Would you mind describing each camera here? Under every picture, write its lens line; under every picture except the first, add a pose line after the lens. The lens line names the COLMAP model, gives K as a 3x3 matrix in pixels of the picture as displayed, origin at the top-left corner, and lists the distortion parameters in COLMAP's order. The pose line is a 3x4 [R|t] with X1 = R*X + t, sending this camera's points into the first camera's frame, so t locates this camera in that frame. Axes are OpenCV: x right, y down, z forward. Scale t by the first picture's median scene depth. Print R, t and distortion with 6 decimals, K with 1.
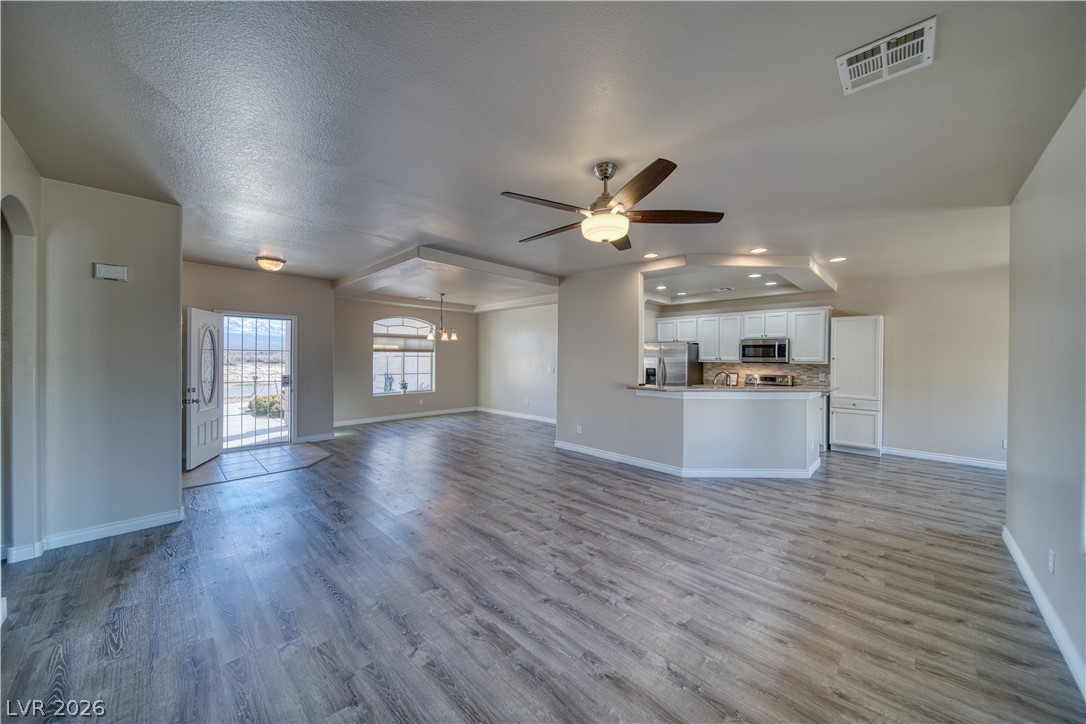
lens RADIAL K [[377.0, 0, 542.8], [0, 377.0, 359.9], [0, 0, 1]] dist [-0.000297, -0.001915]
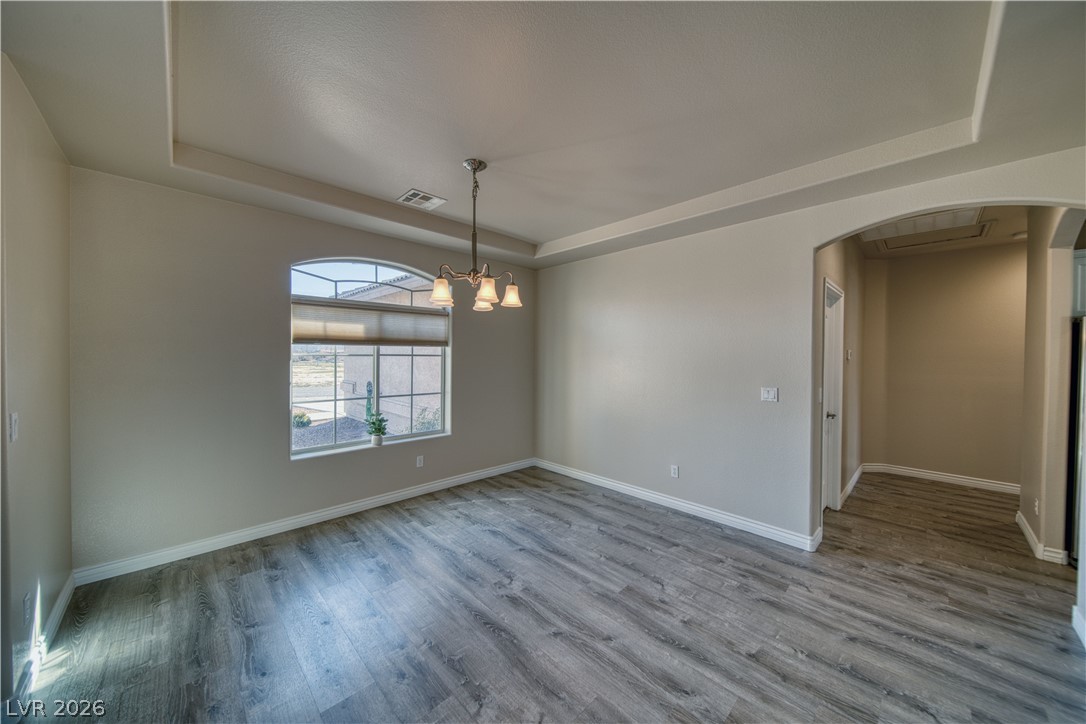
lens RADIAL K [[377.0, 0, 542.8], [0, 377.0, 359.9], [0, 0, 1]] dist [-0.000297, -0.001915]
pose [[0.999687, 0.001471, -0.024975, -0.235664], [-0.001365, 0.999990, 0.004271, -0.008894], [0.024981, -0.004235, 0.999679, 0.790658]]
